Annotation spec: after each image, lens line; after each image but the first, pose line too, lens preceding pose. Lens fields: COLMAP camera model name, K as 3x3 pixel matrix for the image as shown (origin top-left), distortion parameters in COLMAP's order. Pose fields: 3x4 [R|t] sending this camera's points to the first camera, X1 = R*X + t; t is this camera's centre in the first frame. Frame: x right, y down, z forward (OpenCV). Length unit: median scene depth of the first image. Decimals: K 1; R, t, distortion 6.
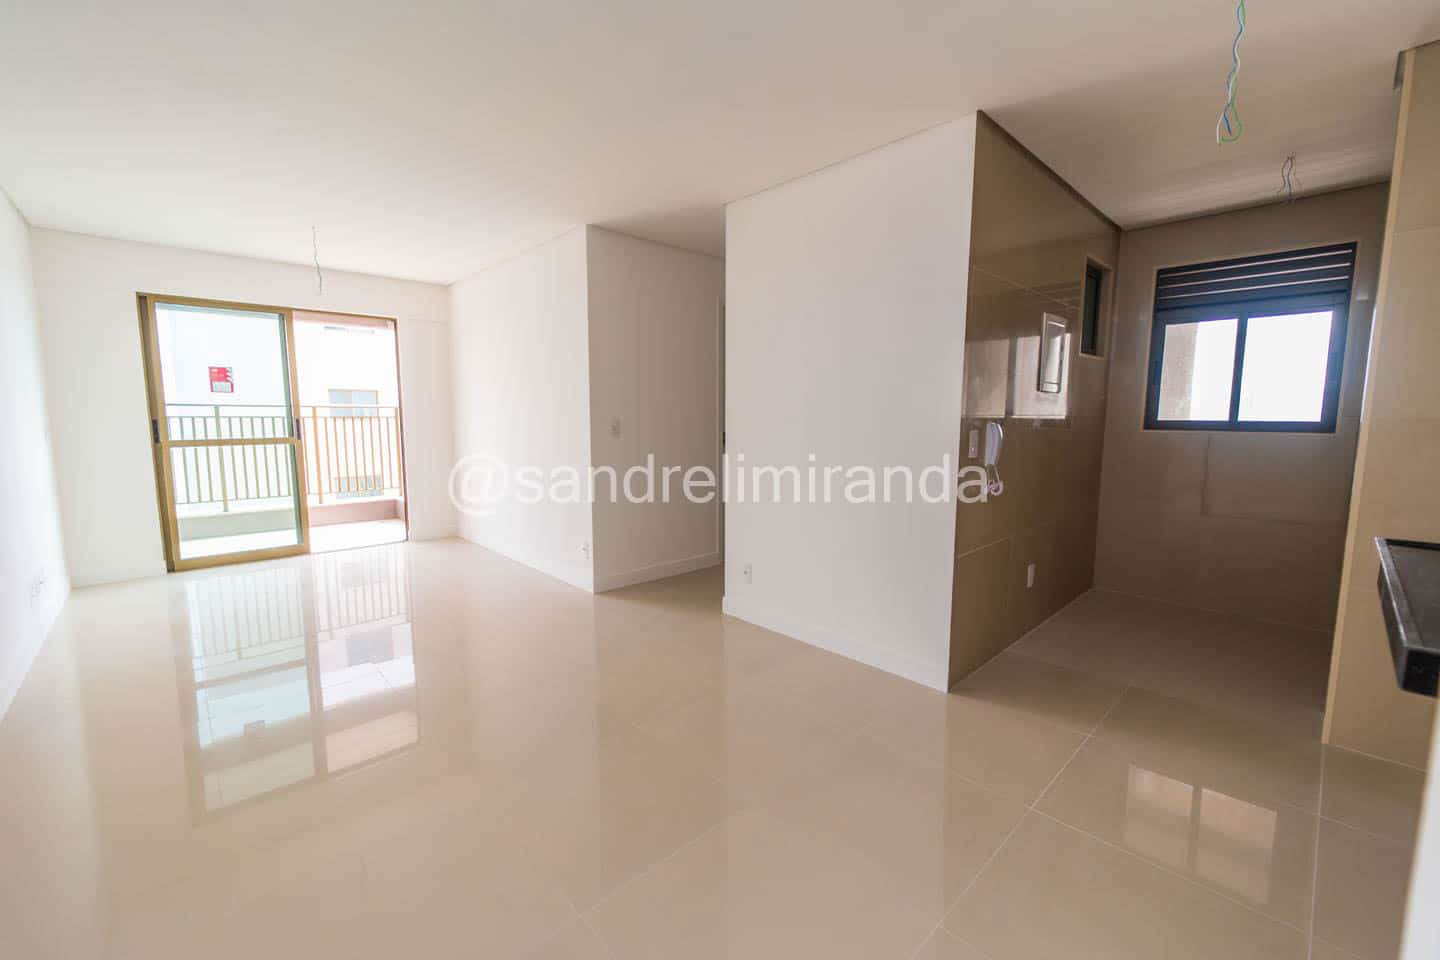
lens RADIAL K [[596.4, 0, 722.5], [0, 596.4, 481.1], [0, 0, 1]] dist [0.003863, -0.000123]
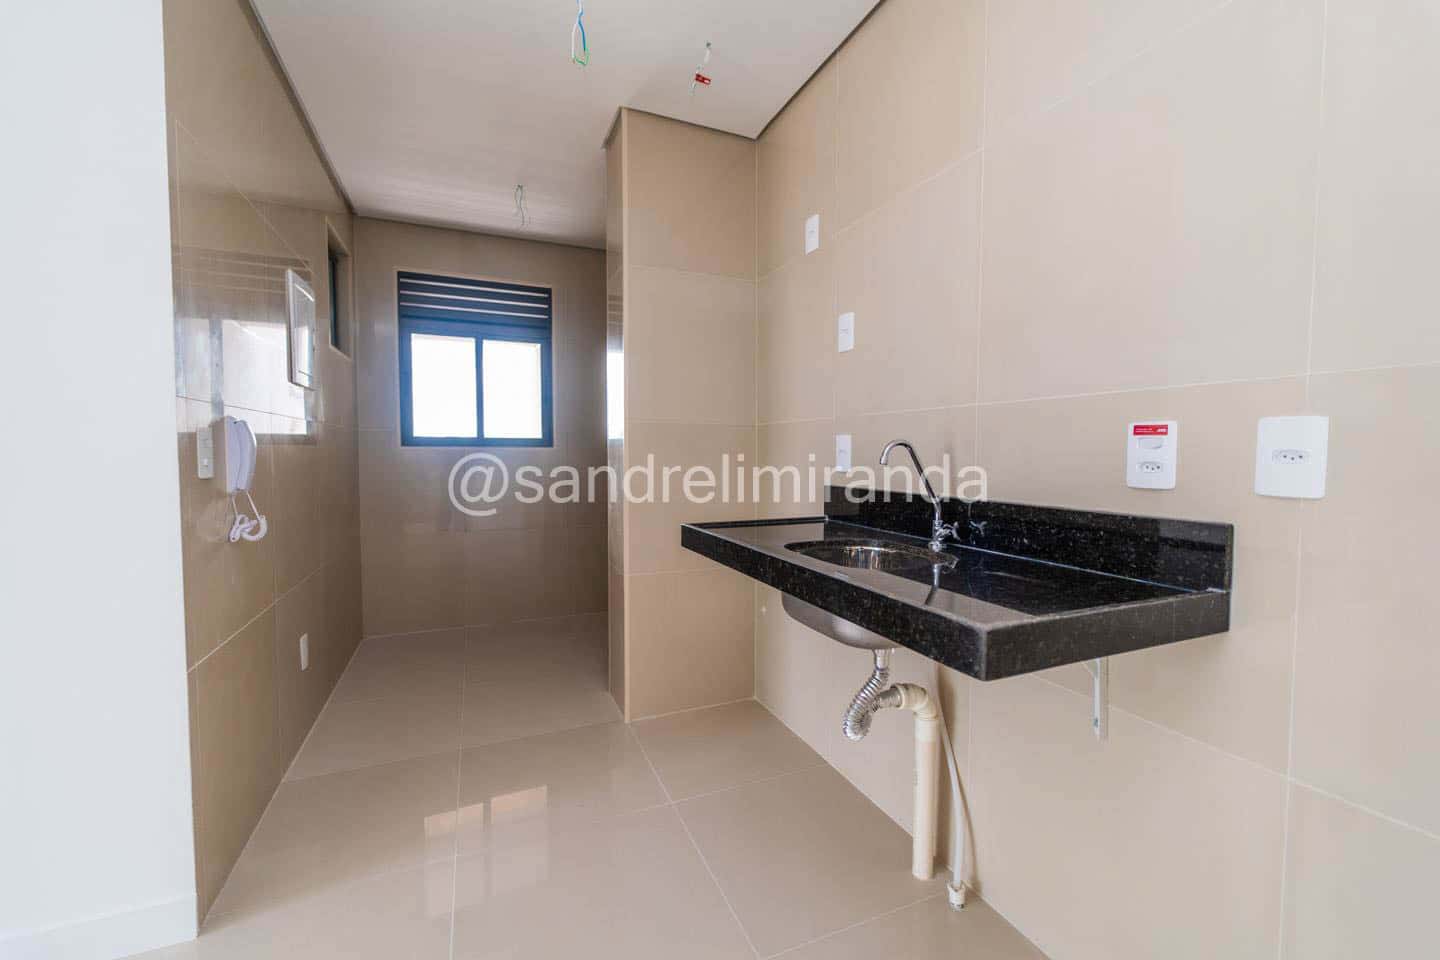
lens RADIAL K [[574.0, 0, 712.3], [0, 574.0, 480.1], [0, 0, 1]] dist [0.000584, -0.003859]
pose [[0.360588, -0.048405, 0.931468, 0.073260], [0.105549, 0.994355, 0.010813, 0.004748], [-0.926734, 0.094416, 0.363662, 0.282649]]
